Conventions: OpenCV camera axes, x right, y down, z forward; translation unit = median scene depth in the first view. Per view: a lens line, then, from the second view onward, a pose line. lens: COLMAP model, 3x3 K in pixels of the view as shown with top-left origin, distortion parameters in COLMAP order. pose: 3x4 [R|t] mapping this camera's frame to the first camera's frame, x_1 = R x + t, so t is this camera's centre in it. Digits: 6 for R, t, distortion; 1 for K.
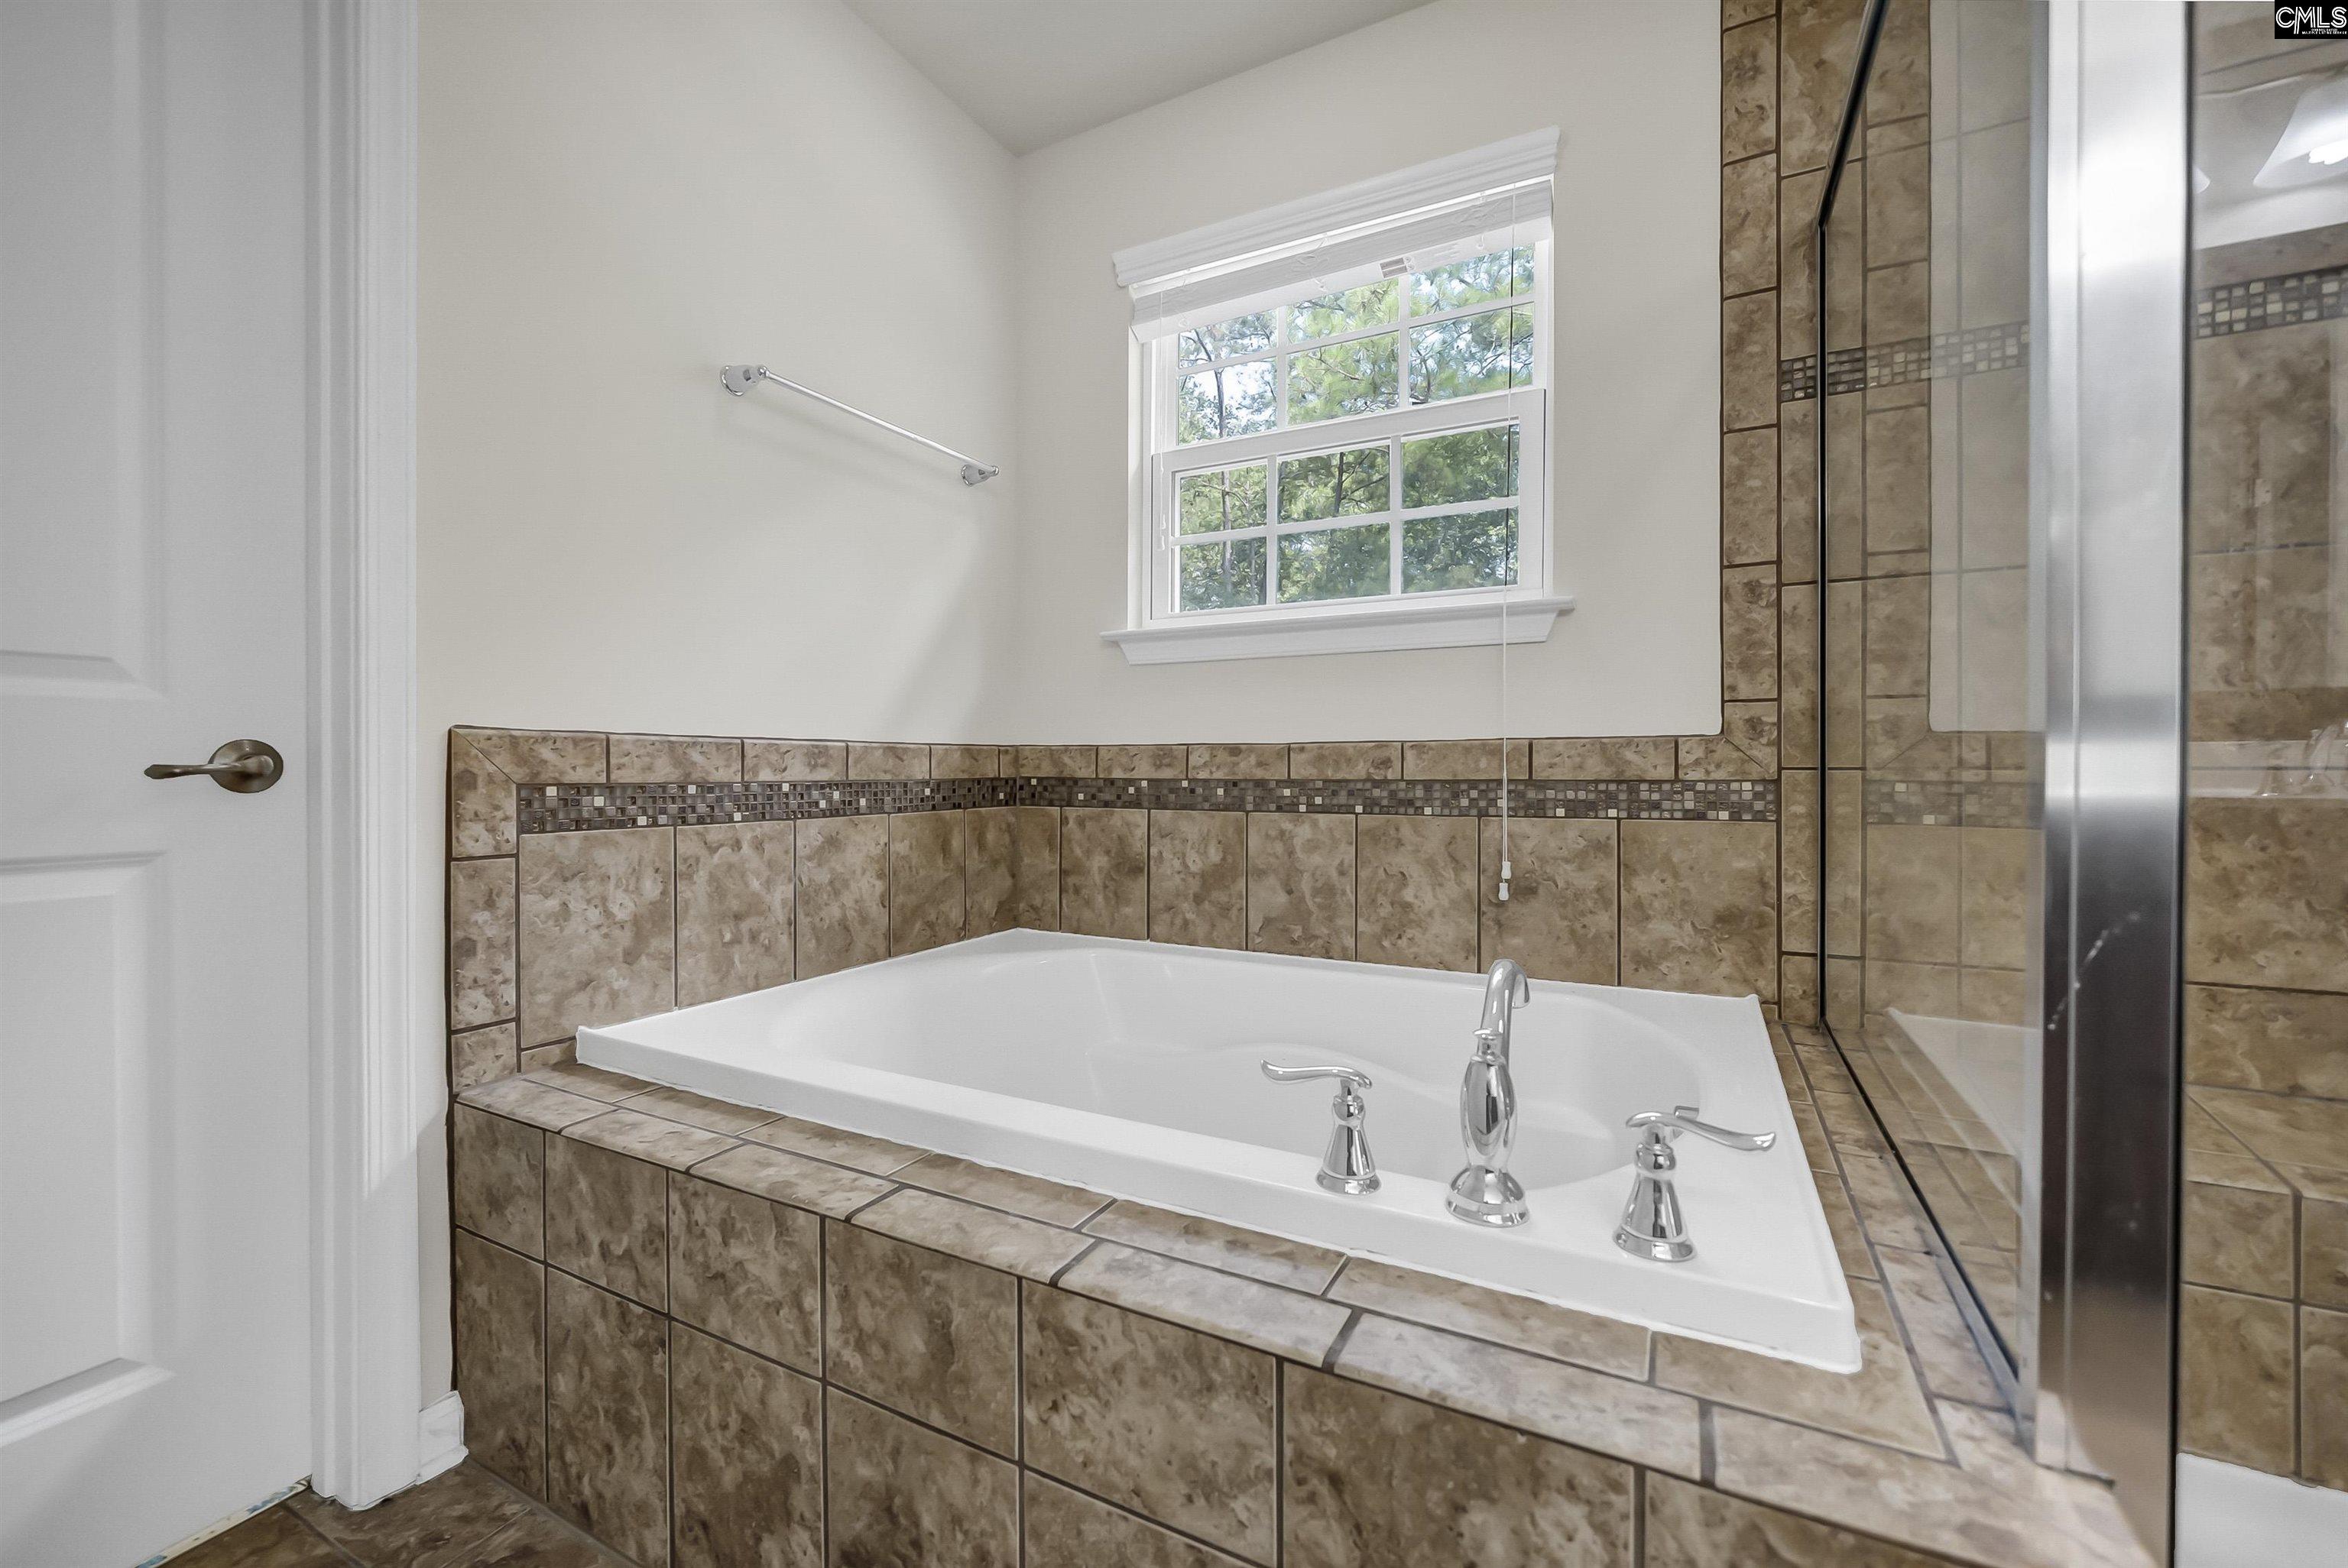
lens RADIAL K [[926.0, 0, 1179.9], [0, 926.0, 759.6], [0, 0, 1]] dist [-0.003207, -0.000287]
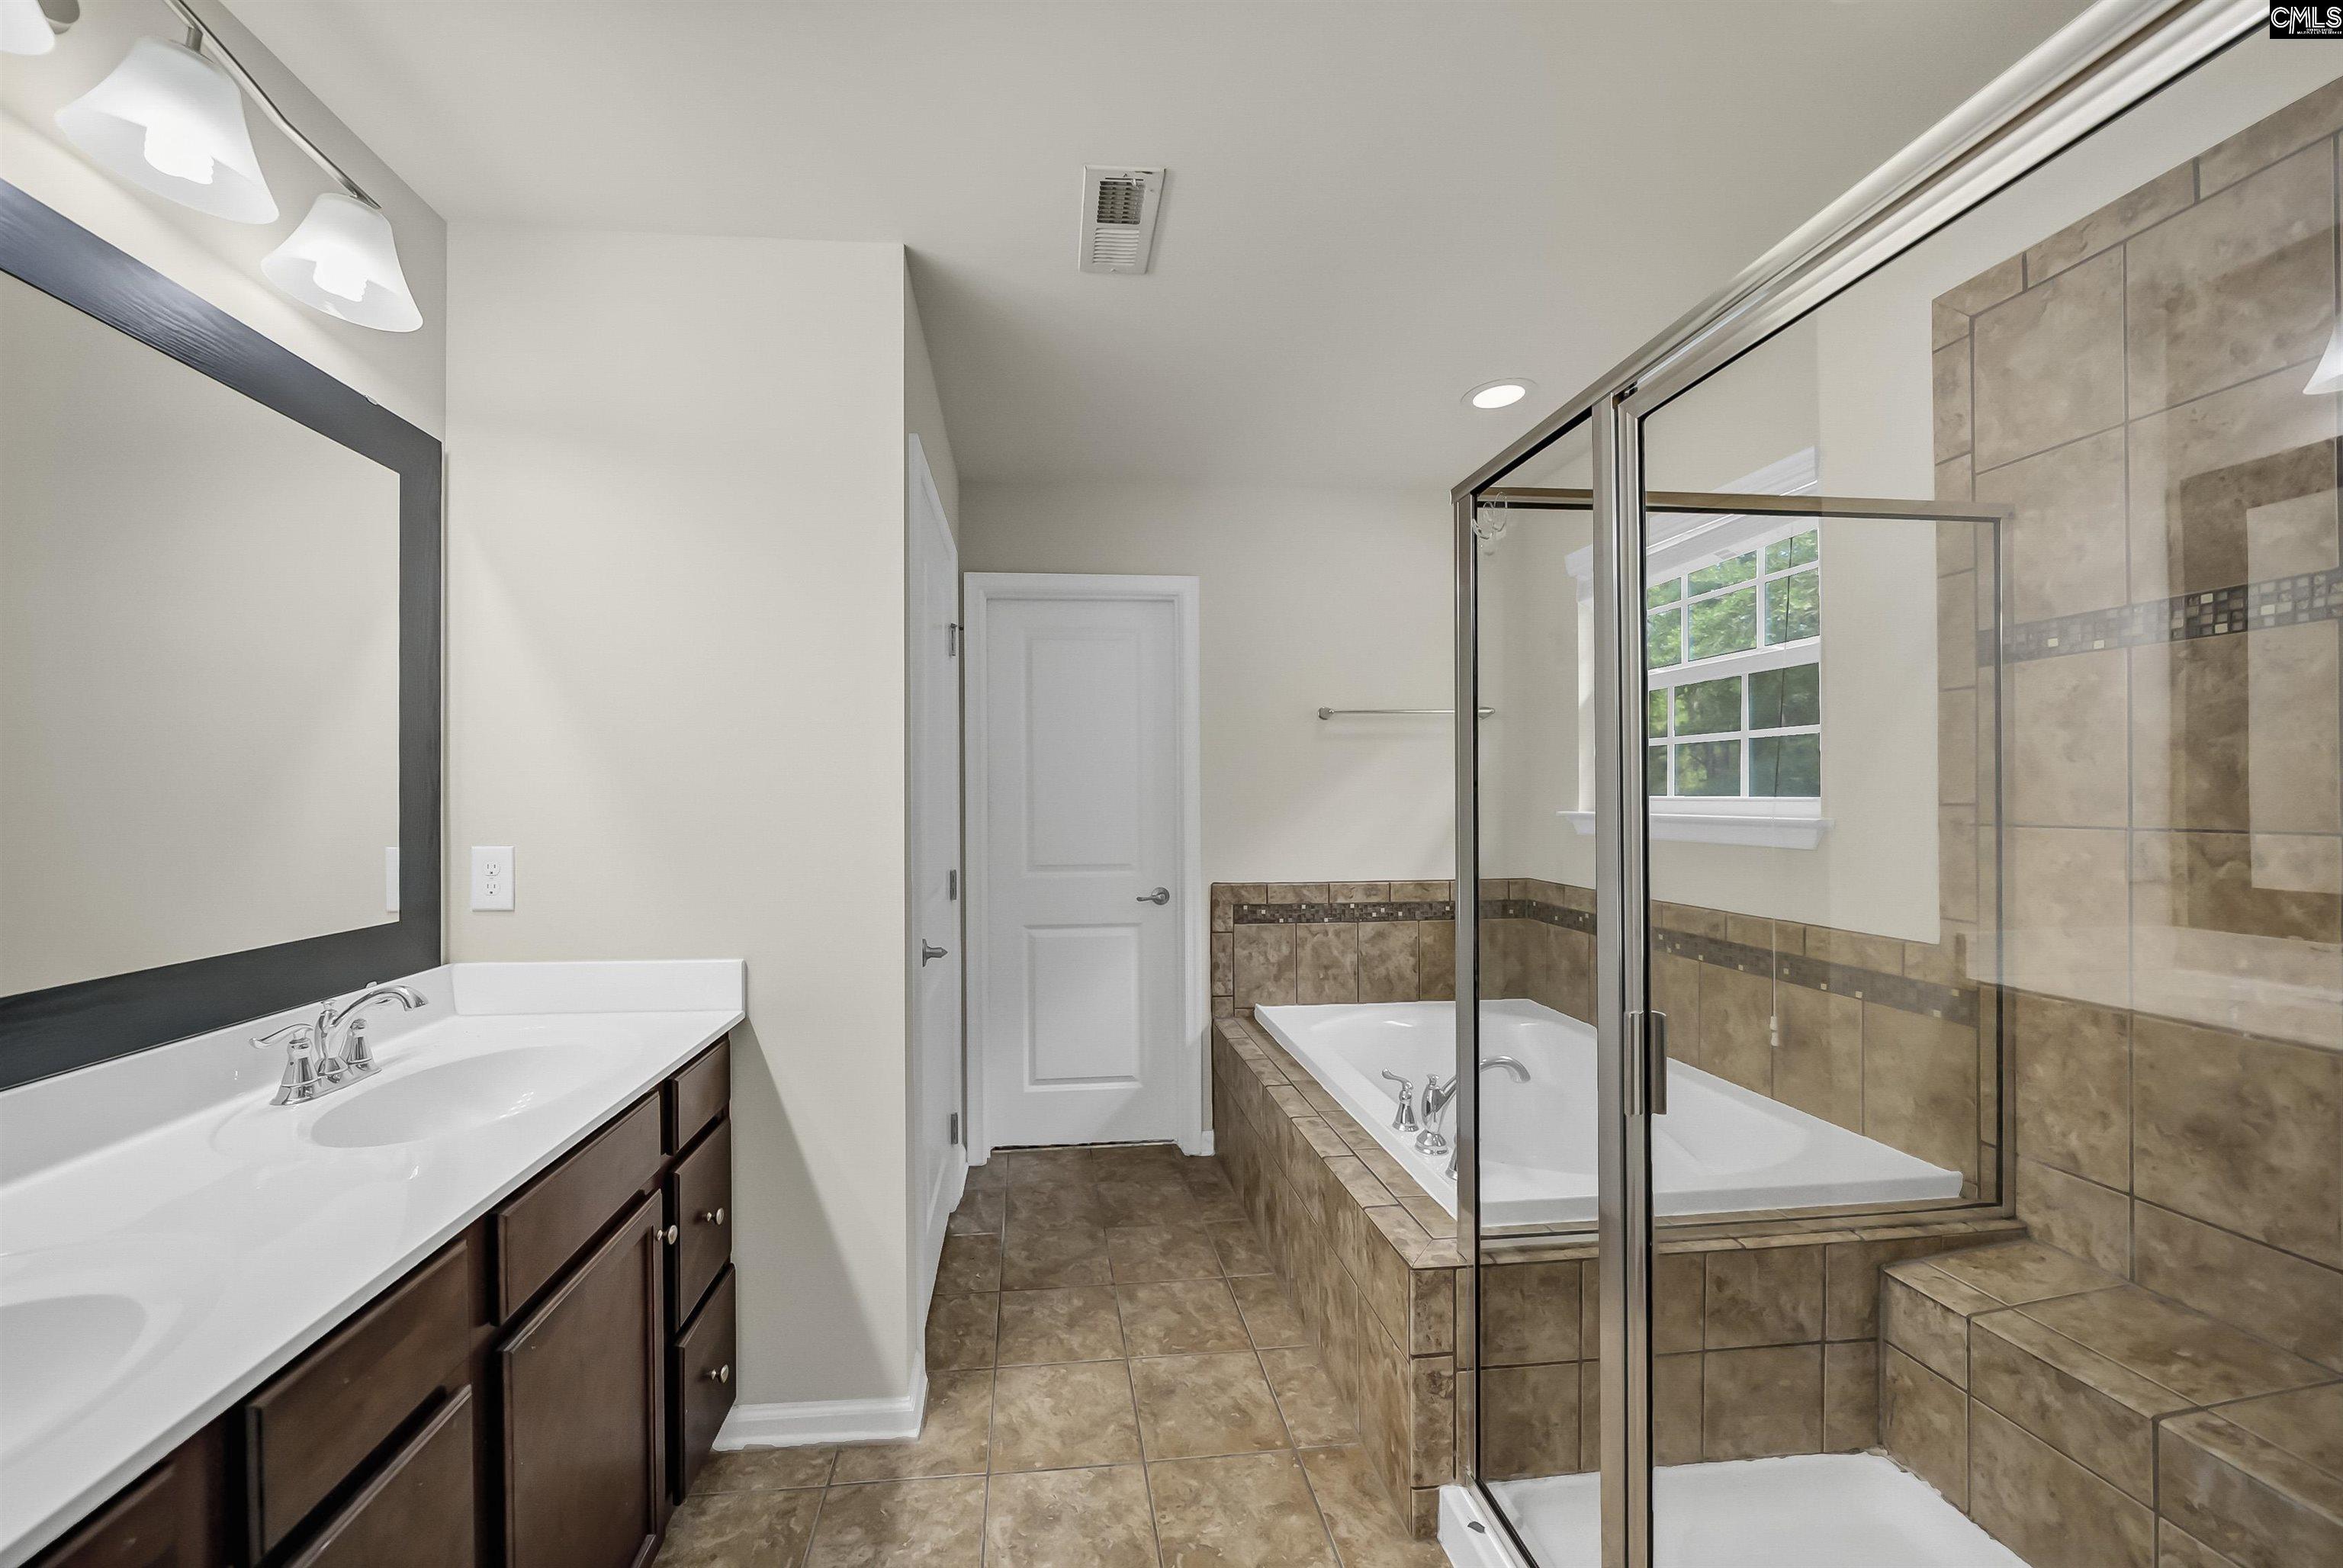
lens RADIAL K [[830.4, 0, 1159.9], [0, 830.4, 800.4], [0, 0, 1]] dist [-0.005351, -0.000377]
pose [[0.585121, -0.004252, -0.810935, 0.850504], [0.005976, 0.999982, -0.000932, -0.214878], [0.810924, -0.004301, 0.585135, -0.421449]]
